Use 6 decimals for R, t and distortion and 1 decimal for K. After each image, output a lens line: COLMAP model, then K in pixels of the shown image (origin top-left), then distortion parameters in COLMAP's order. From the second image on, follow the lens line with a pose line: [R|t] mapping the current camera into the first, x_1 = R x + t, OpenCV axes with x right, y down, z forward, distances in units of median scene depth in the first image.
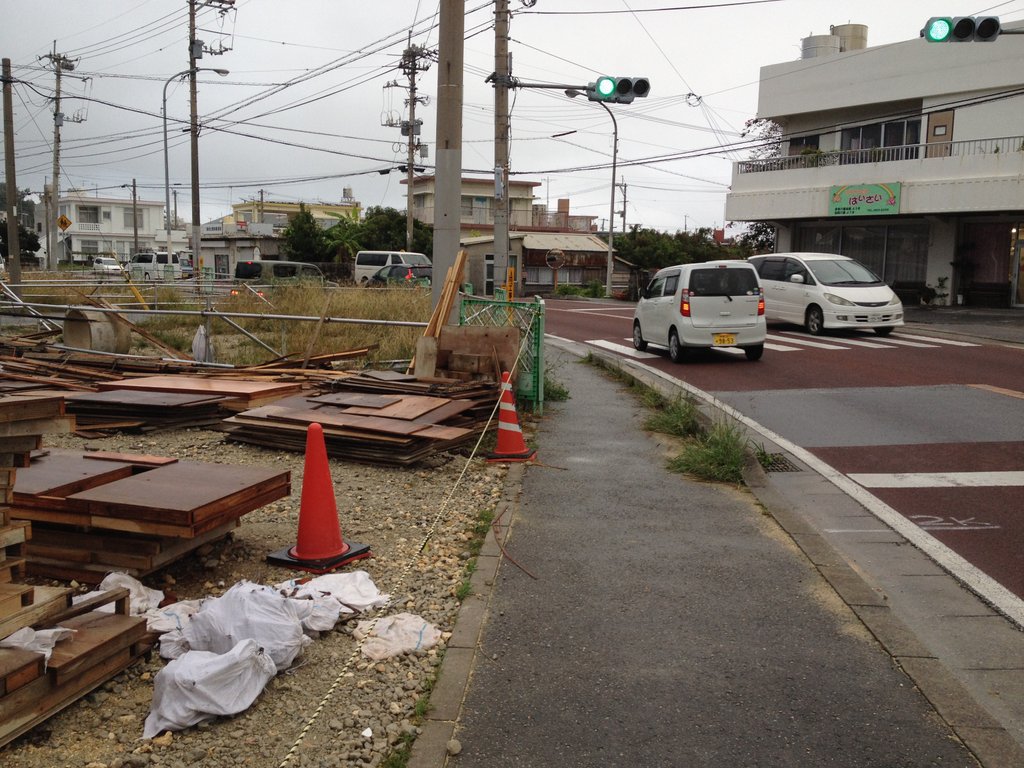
lens RADIAL K [[1008.1, 0, 512.0], [0, 1008.1, 384.0], [0, 0, 1]] dist [0.237369, -0.504803]
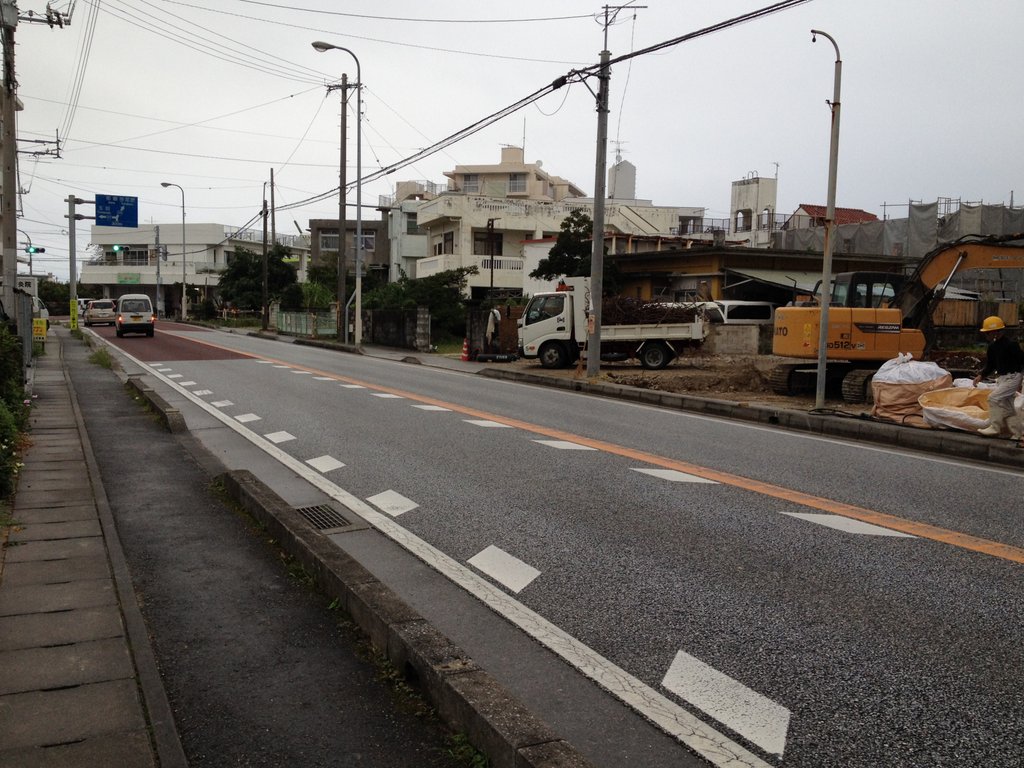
lens RADIAL K [[1008.1, 0, 512.0], [0, 1008.1, 384.0], [0, 0, 1]] dist [0.237369, -0.504803]
pose [[0.854292, -0.036806, 0.518489, -0.190115], [0.056352, 0.998169, -0.021991, 0.180922], [-0.516730, 0.048005, 0.854801, -1.512170]]
